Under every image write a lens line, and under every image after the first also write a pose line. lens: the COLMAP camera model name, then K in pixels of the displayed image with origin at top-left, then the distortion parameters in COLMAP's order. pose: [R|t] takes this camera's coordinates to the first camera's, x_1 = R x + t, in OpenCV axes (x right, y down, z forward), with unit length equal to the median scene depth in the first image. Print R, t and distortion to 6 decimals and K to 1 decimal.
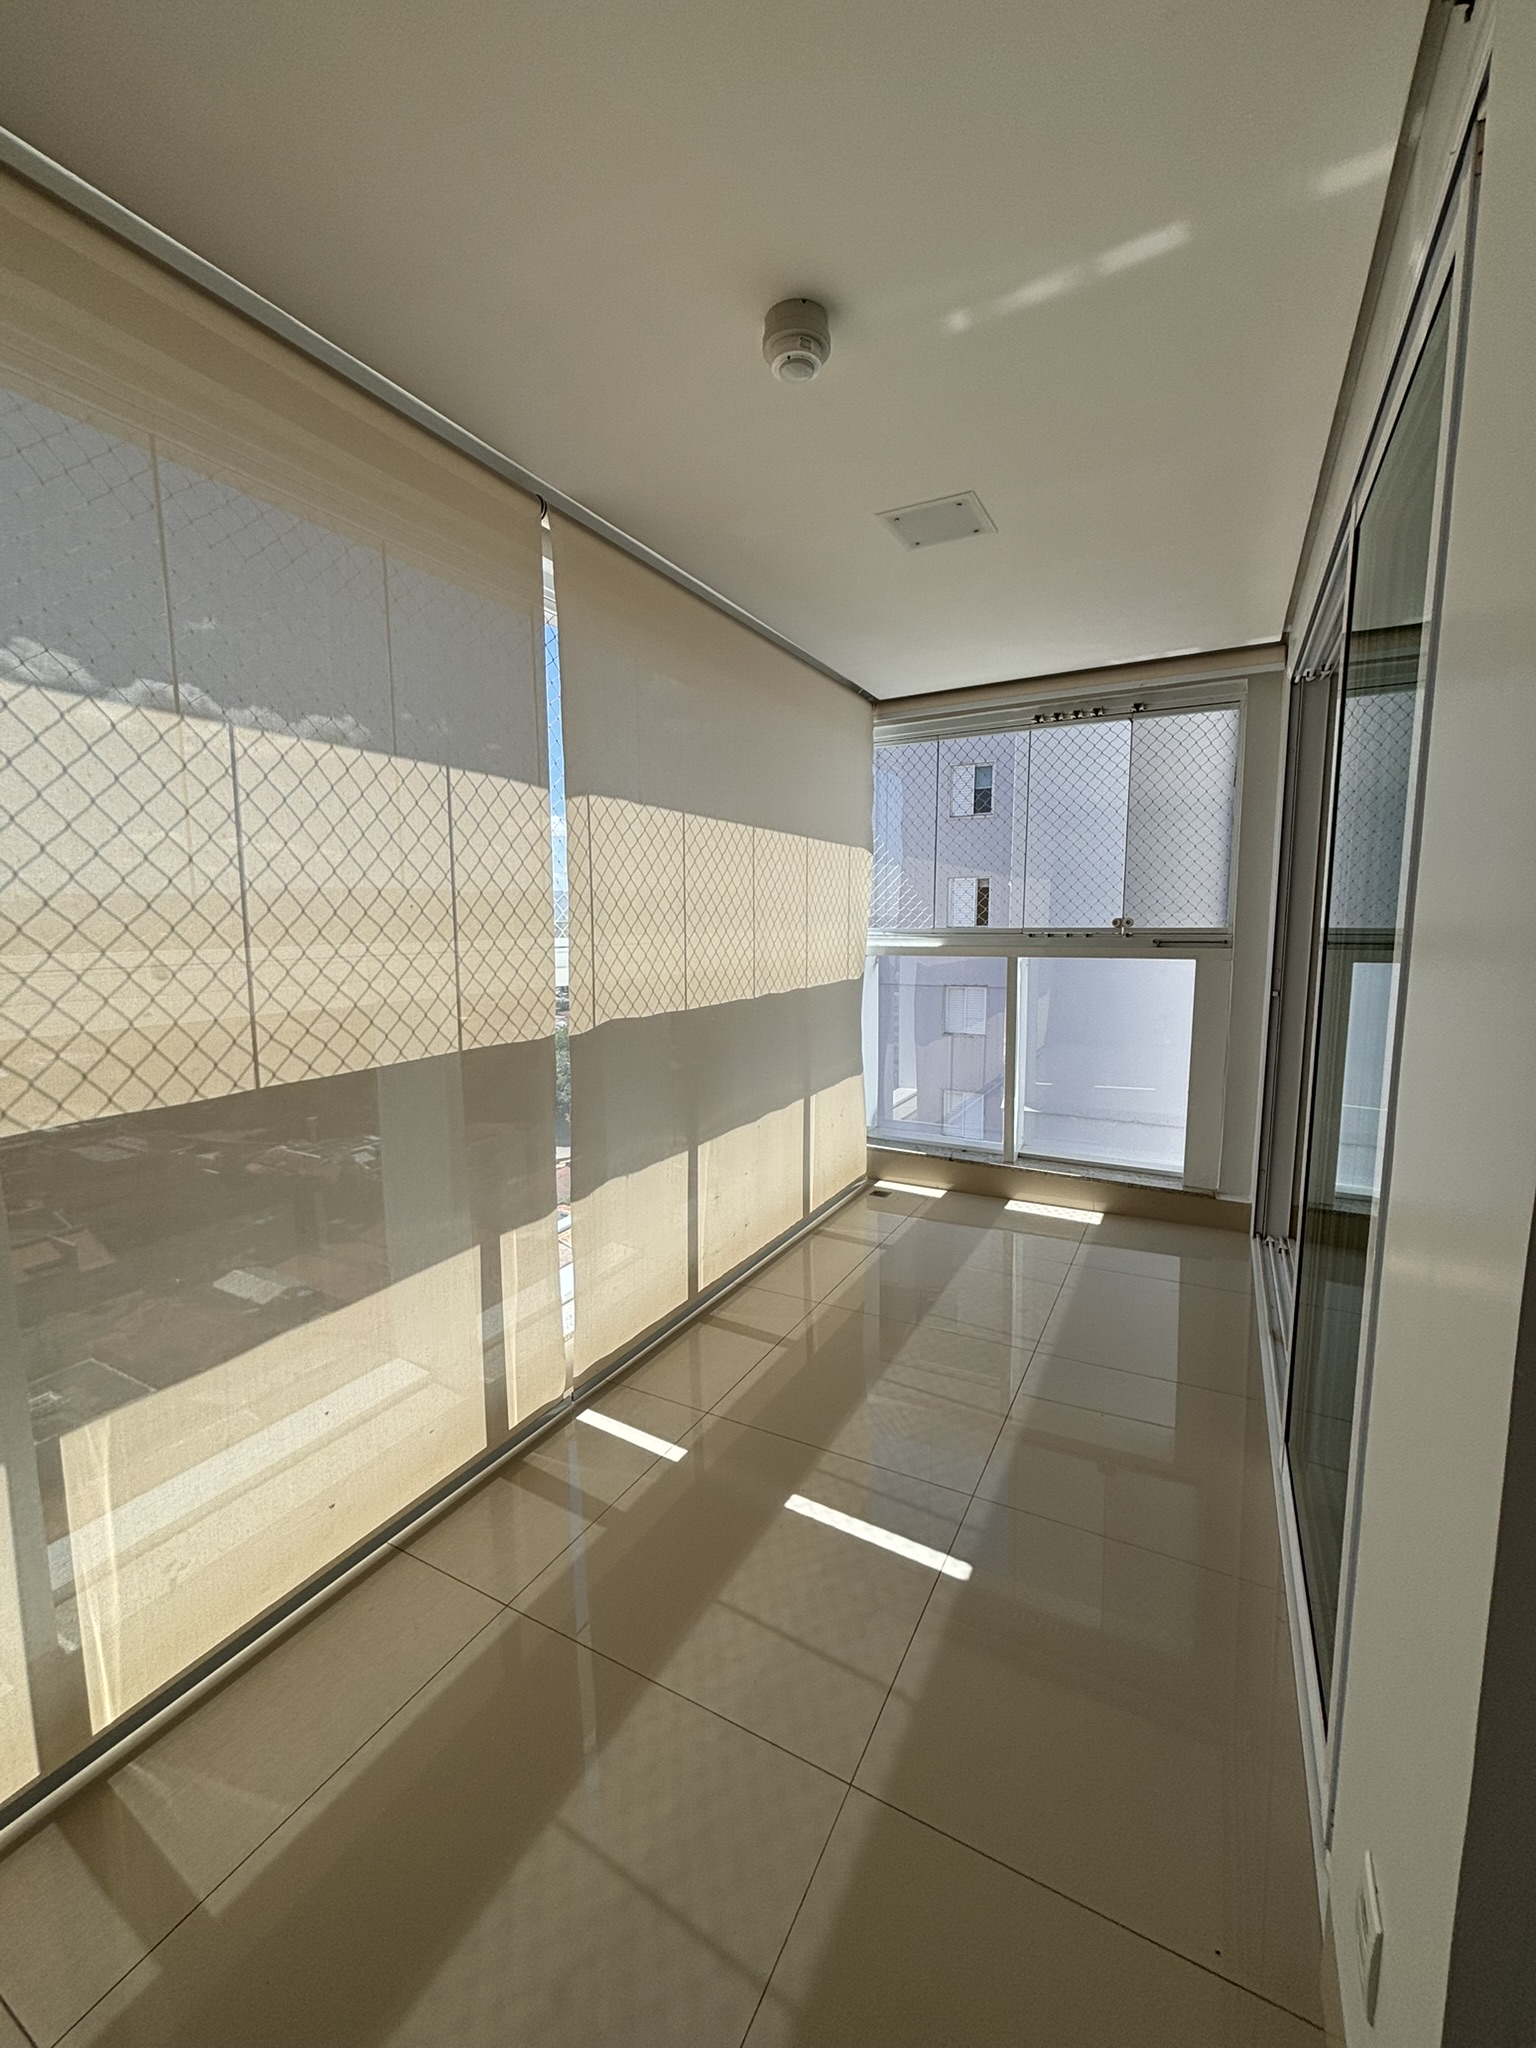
lens RADIAL K [[824.7, 0, 762.6], [0, 824.7, 1022.1], [0, 0, 1]] dist [-0.000931, -0.000720]
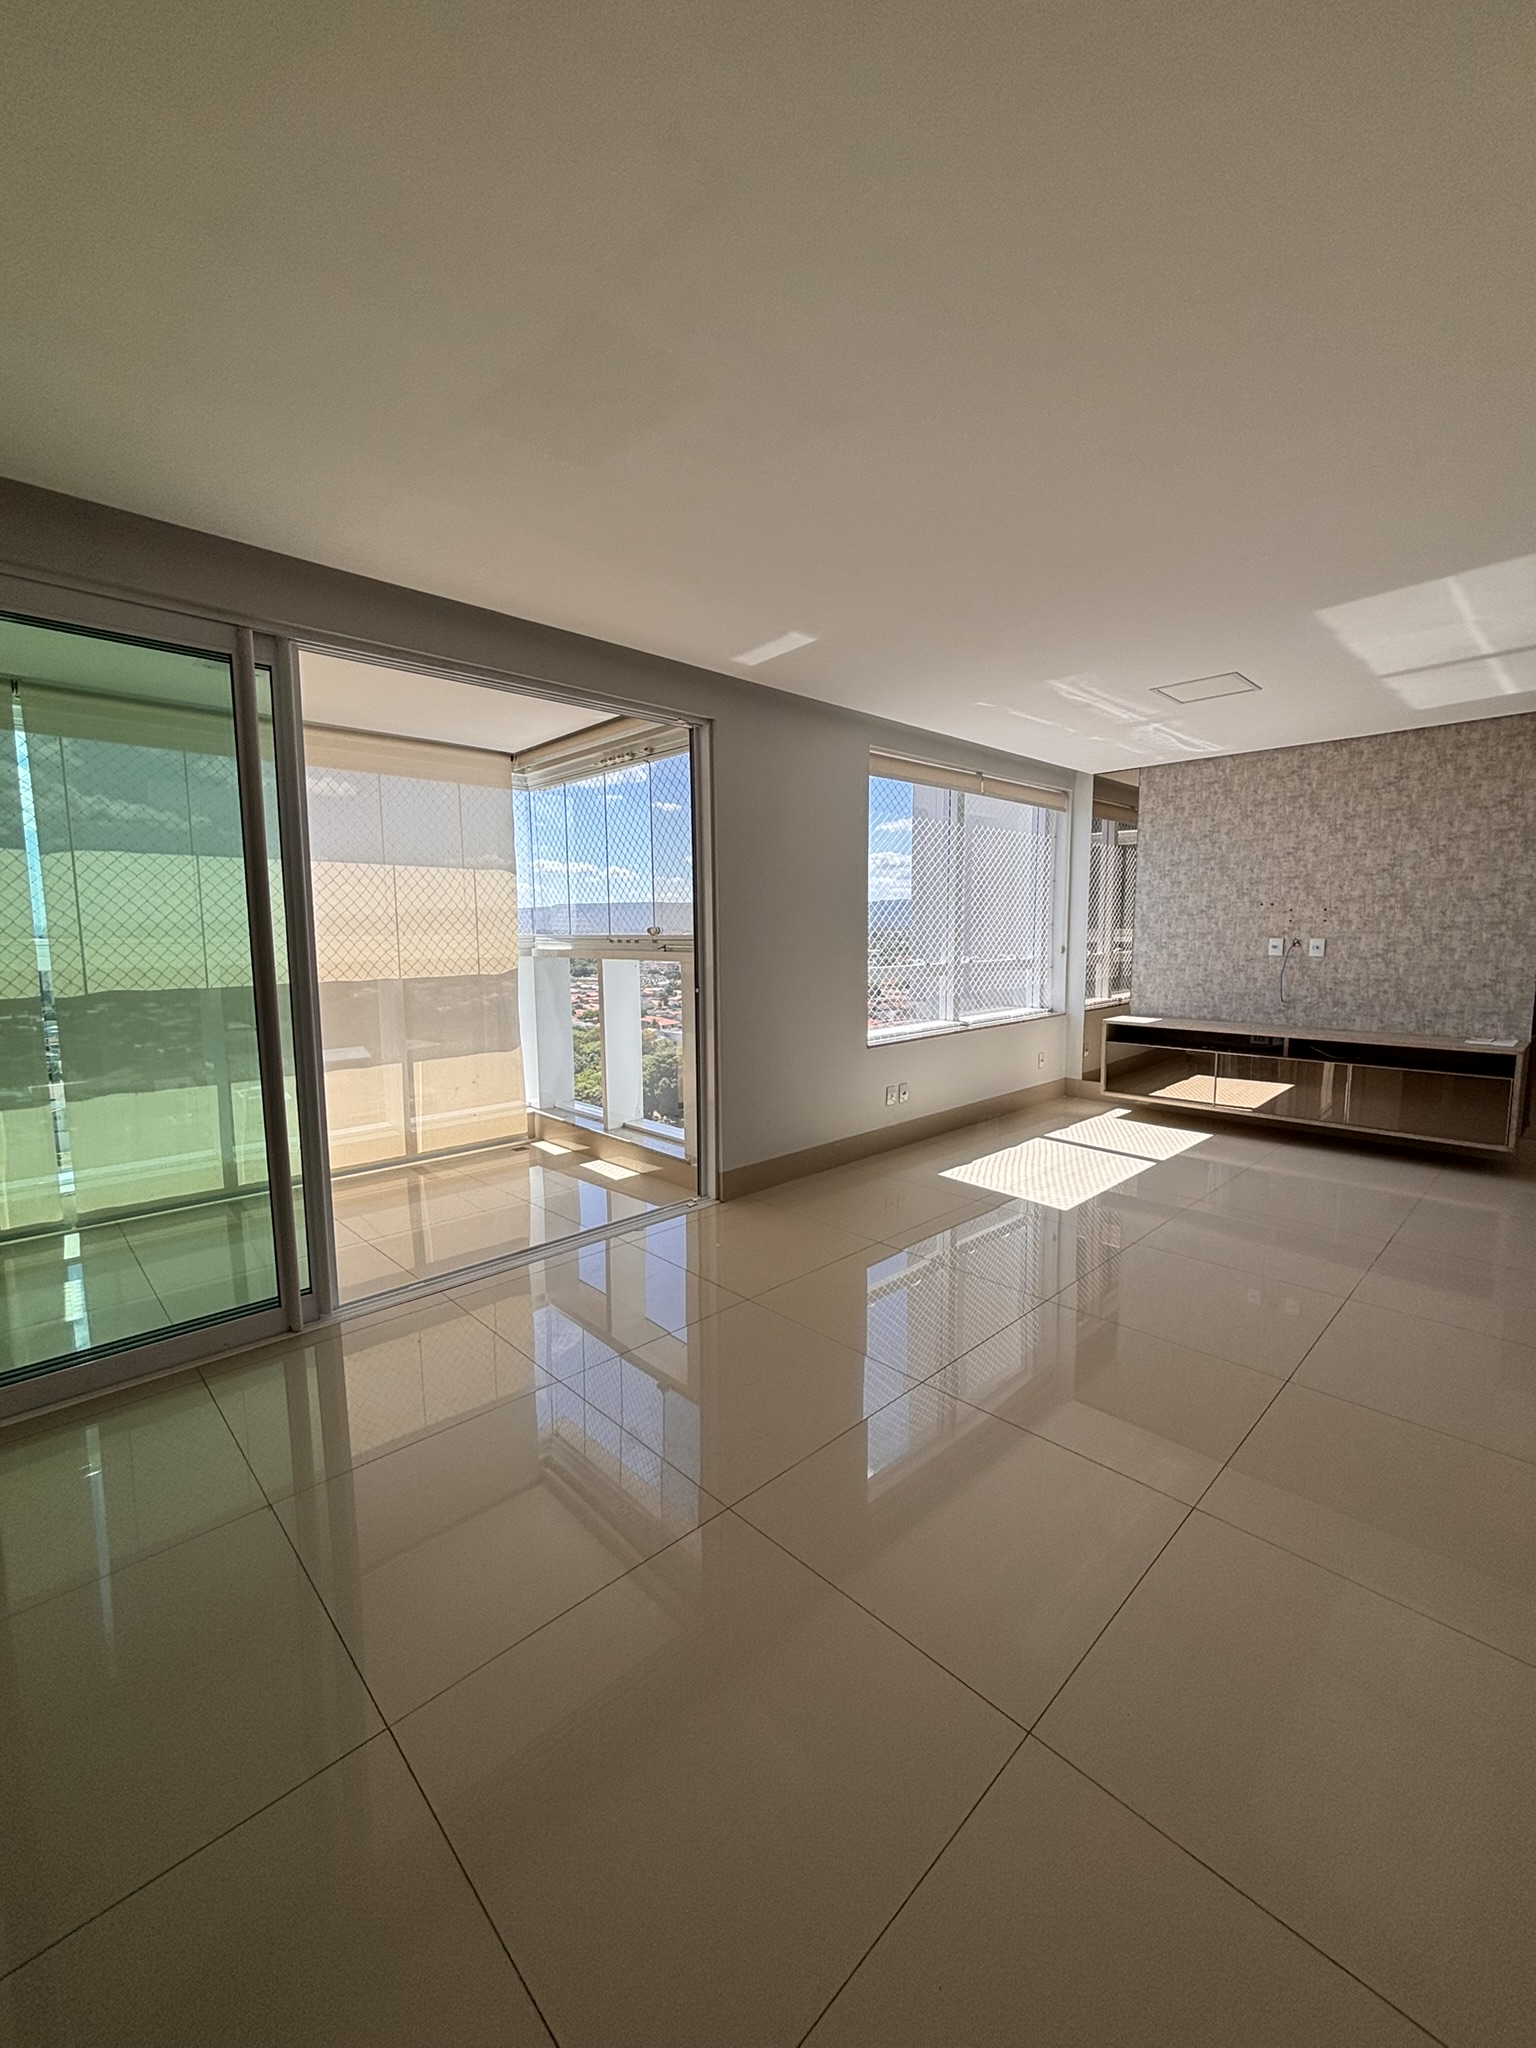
lens RADIAL K [[824.7, 0, 776.5], [0, 824.7, 1023.7], [0, 0, 1]] dist [-0.000931, -0.000720]
pose [[0.953614, 0.034924, -0.298999, 1.341392], [-0.037964, 0.999270, -0.004361, 0.017620], [0.298628, 0.015510, 0.954244, -0.111148]]
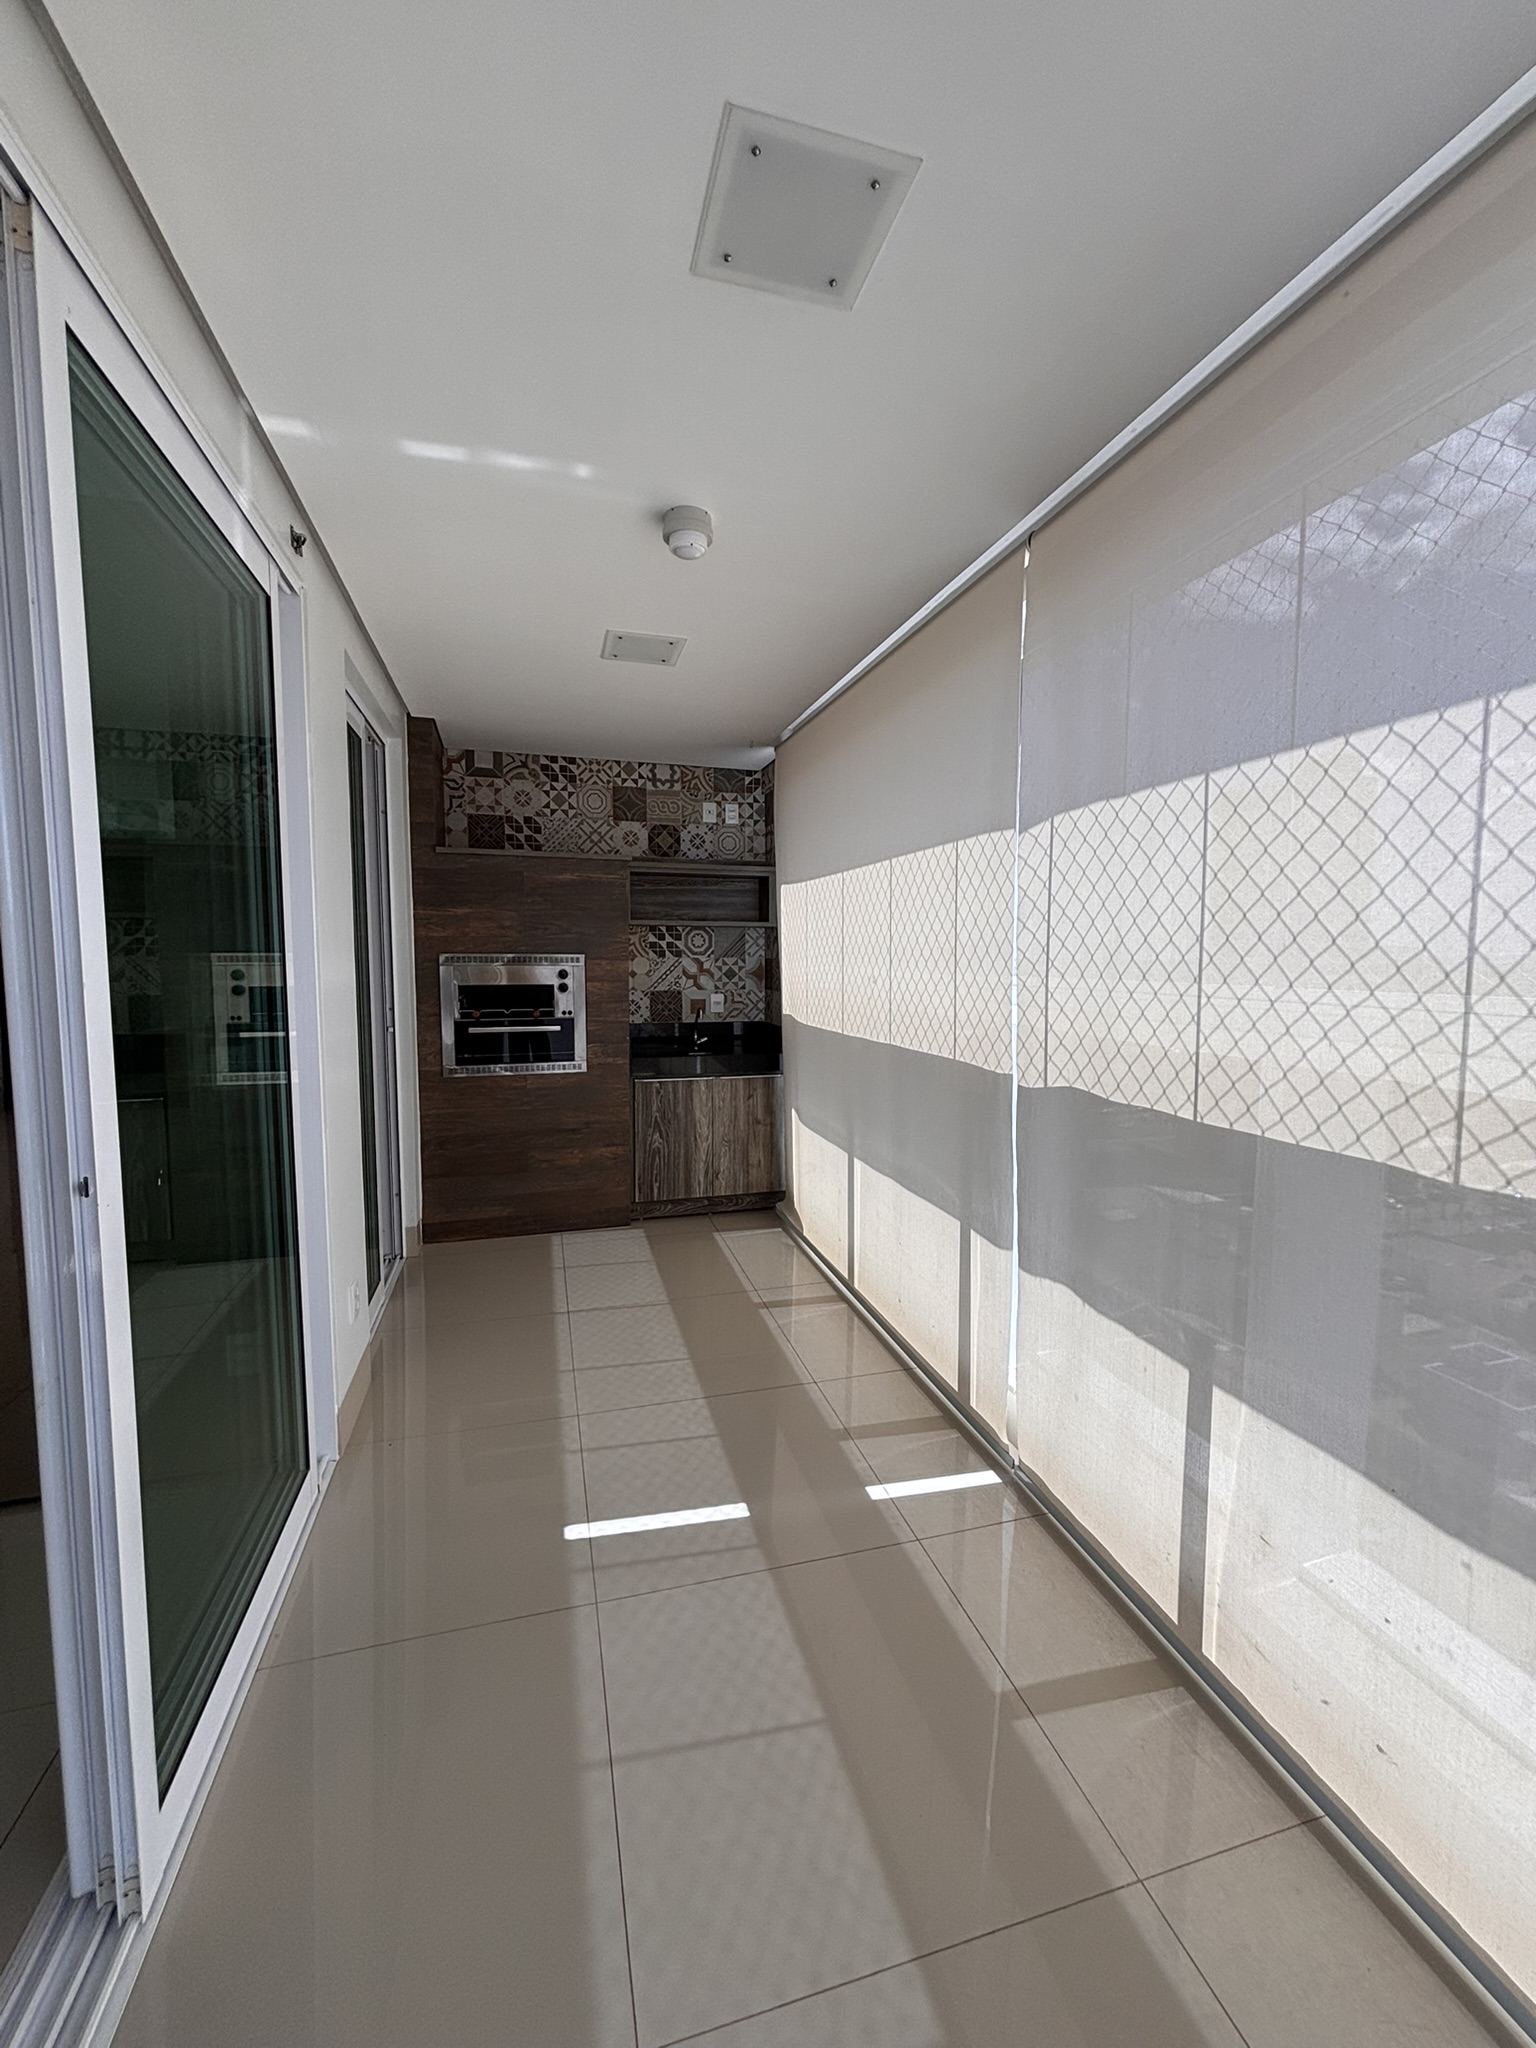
lens RADIAL K [[824.7, 0, 781.8], [0, 824.7, 1003.7], [0, 0, 1]] dist [-0.000931, -0.000720]
pose [[-0.706356, 0.055157, -0.705704, 0.507853], [-0.075041, 0.985507, 0.152137, -0.159464], [0.703867, 0.160419, -0.691980, 1.187726]]
